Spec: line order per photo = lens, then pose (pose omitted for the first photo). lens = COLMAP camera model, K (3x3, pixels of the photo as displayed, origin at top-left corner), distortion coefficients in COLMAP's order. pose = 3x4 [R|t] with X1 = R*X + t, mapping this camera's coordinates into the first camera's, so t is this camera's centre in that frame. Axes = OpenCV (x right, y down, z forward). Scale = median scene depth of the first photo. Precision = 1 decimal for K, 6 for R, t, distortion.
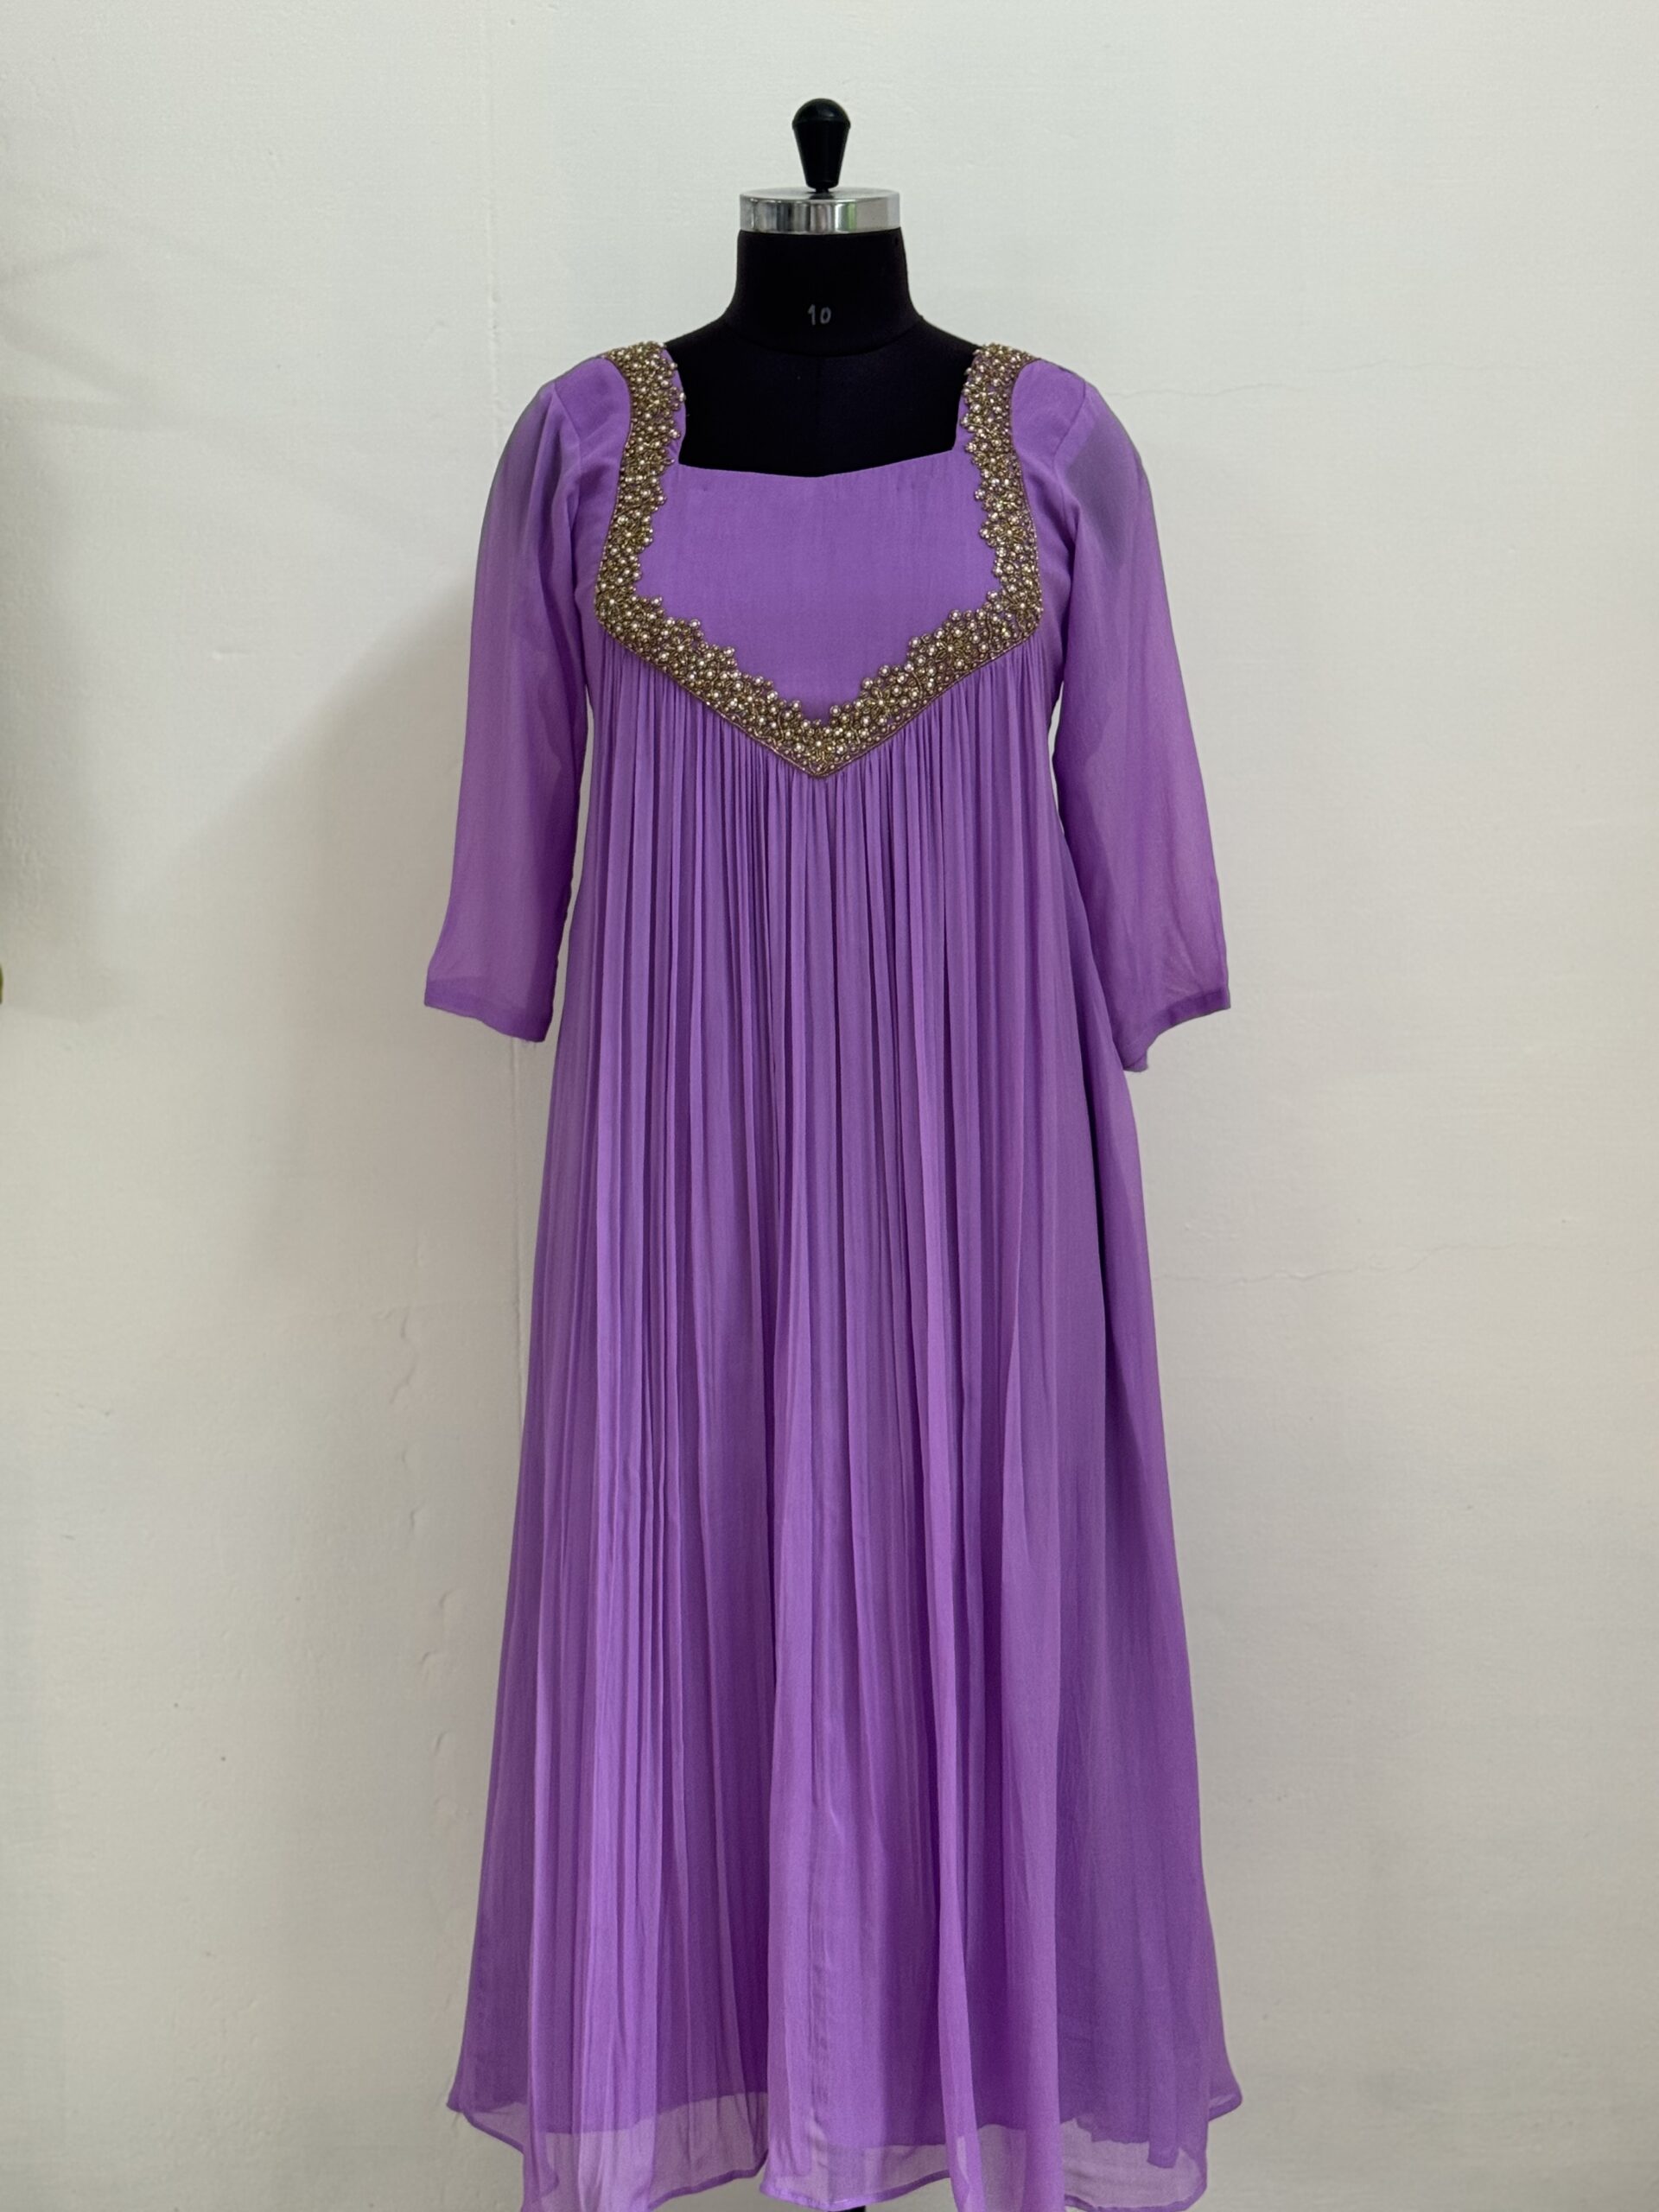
lens RADIAL K [[3200.4, 0, 834.2], [0, 3200.4, 1114.8], [0, 0, 1]] dist [0.132500, 0.000000]
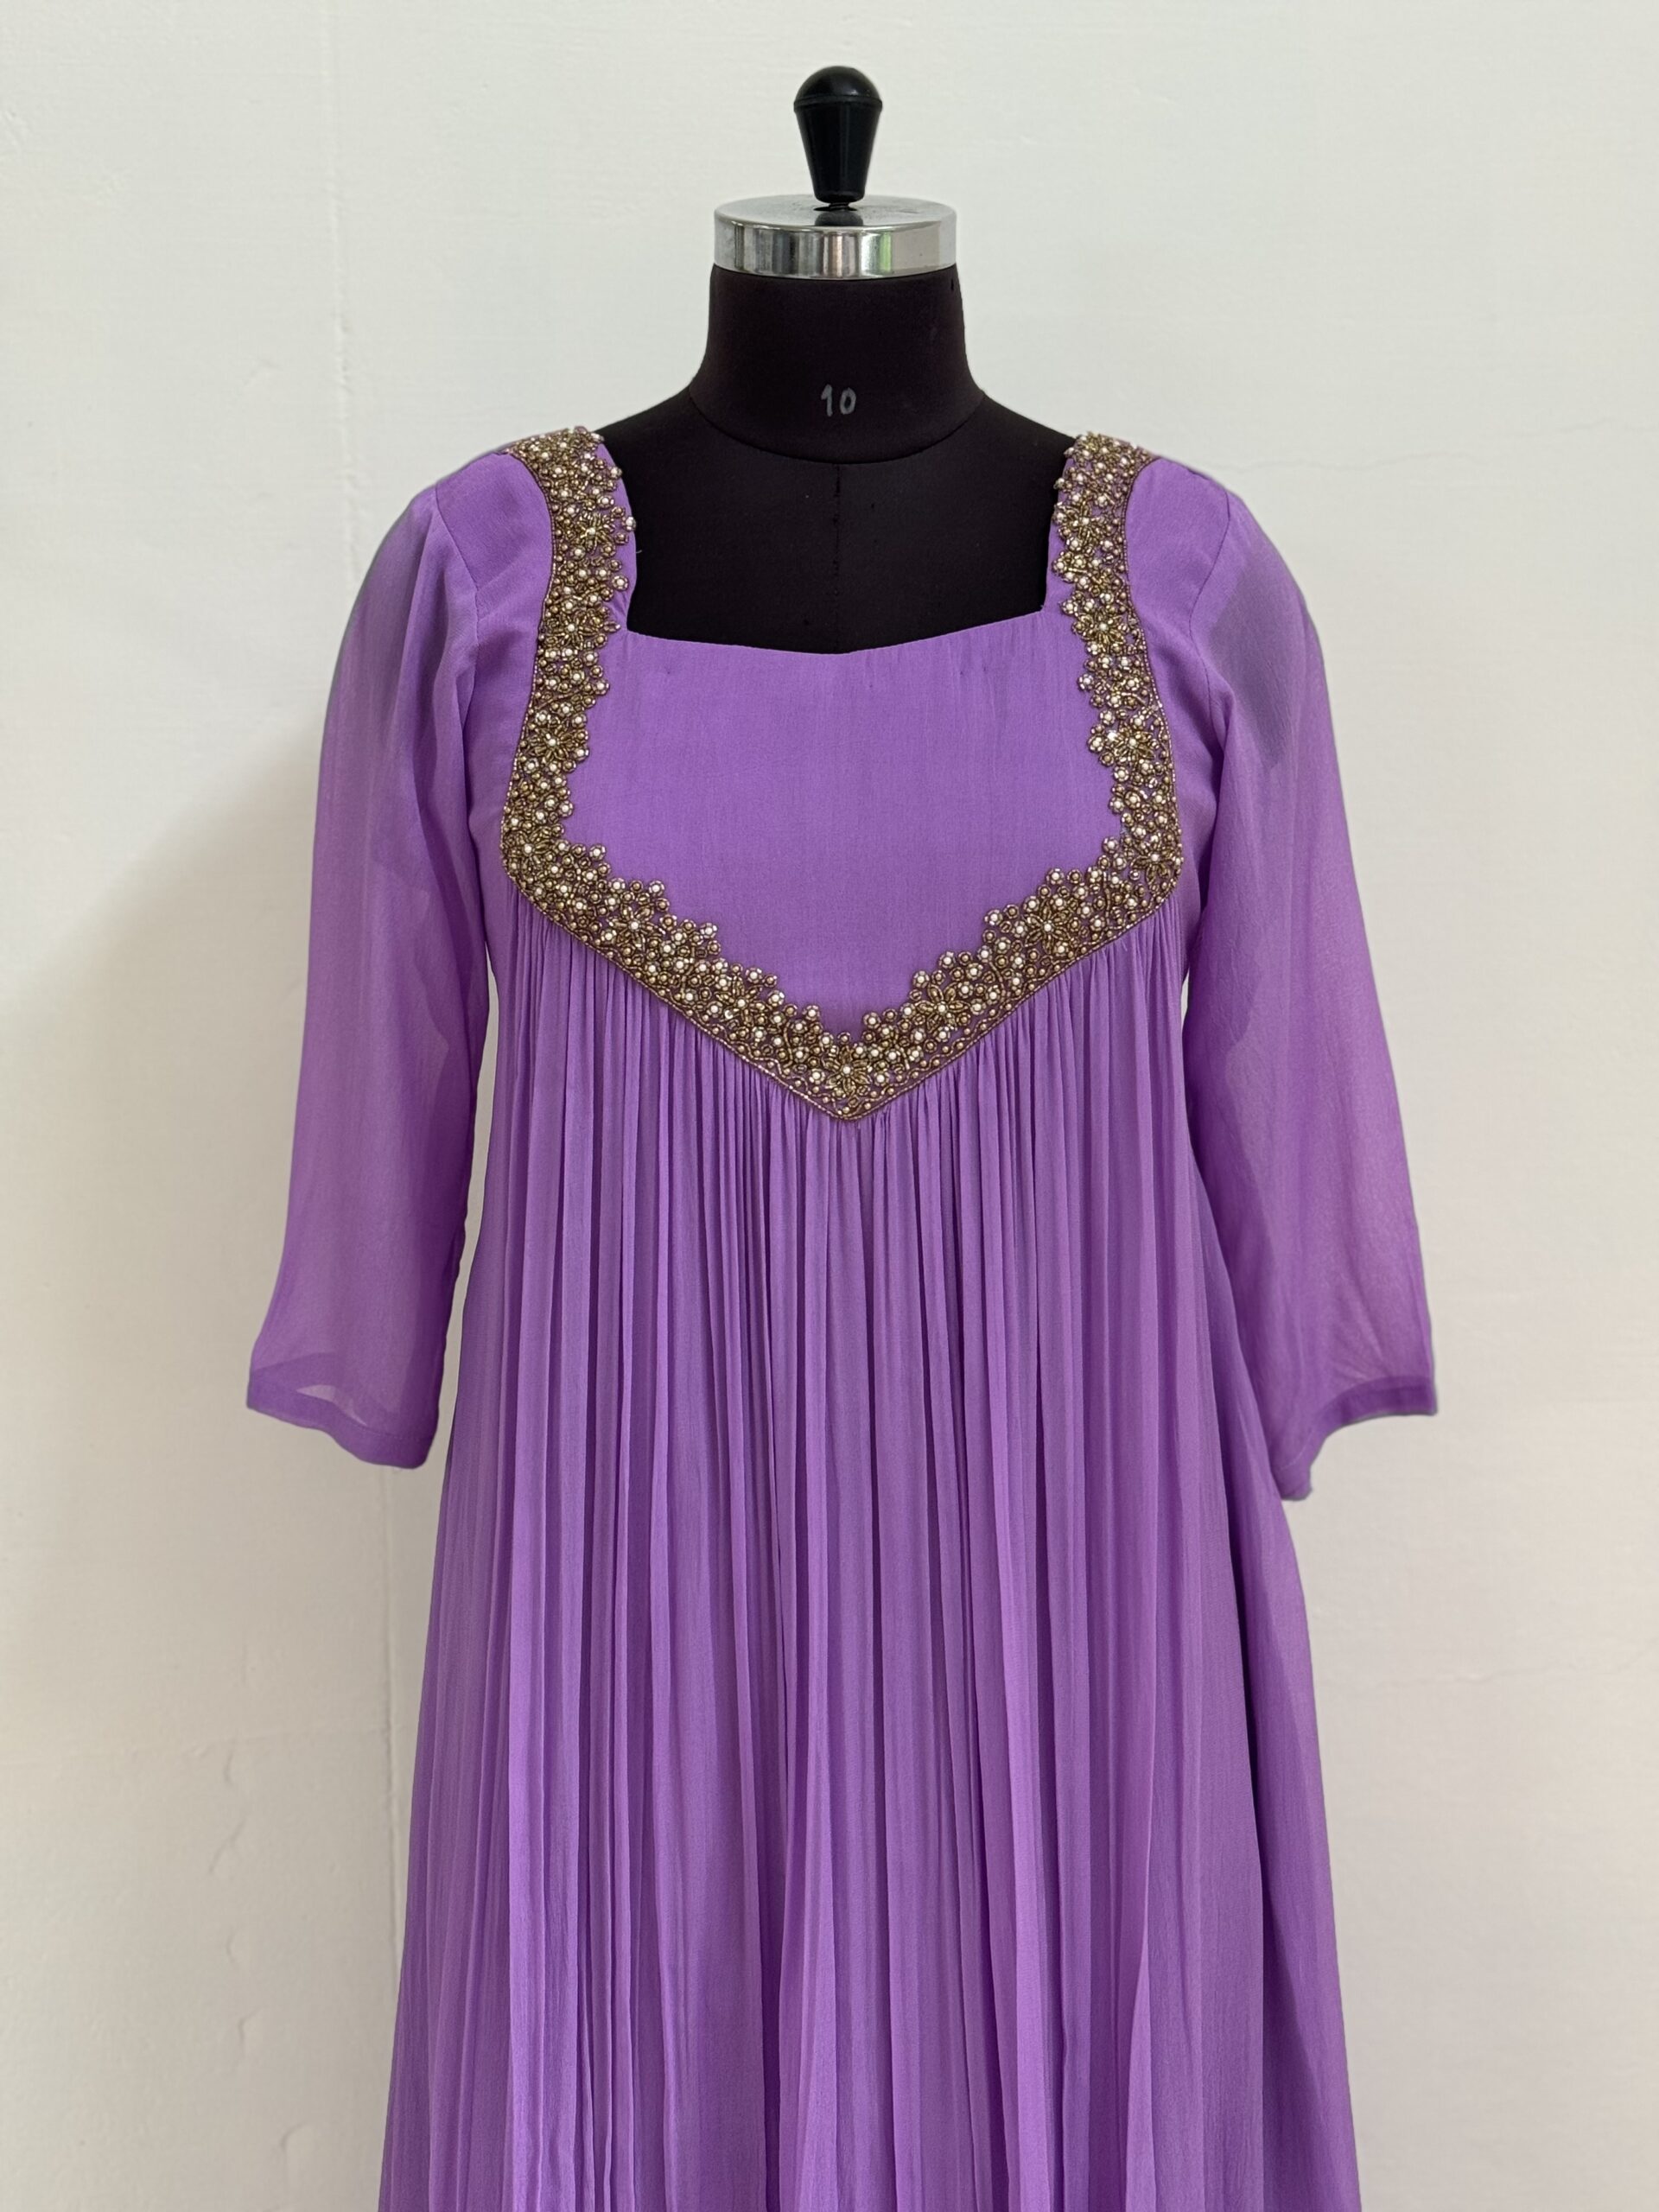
lens RADIAL K [[3200.4, 0, 832.4], [0, 3200.4, 1092.9], [0, 0, 1]] dist [0.132500, 0.000000]
pose [[0.999205, -0.005106, 0.039531, -0.032535], [0.003342, 0.999001, 0.044573, -0.135789], [-0.039719, -0.044406, 0.998224, 0.335778]]
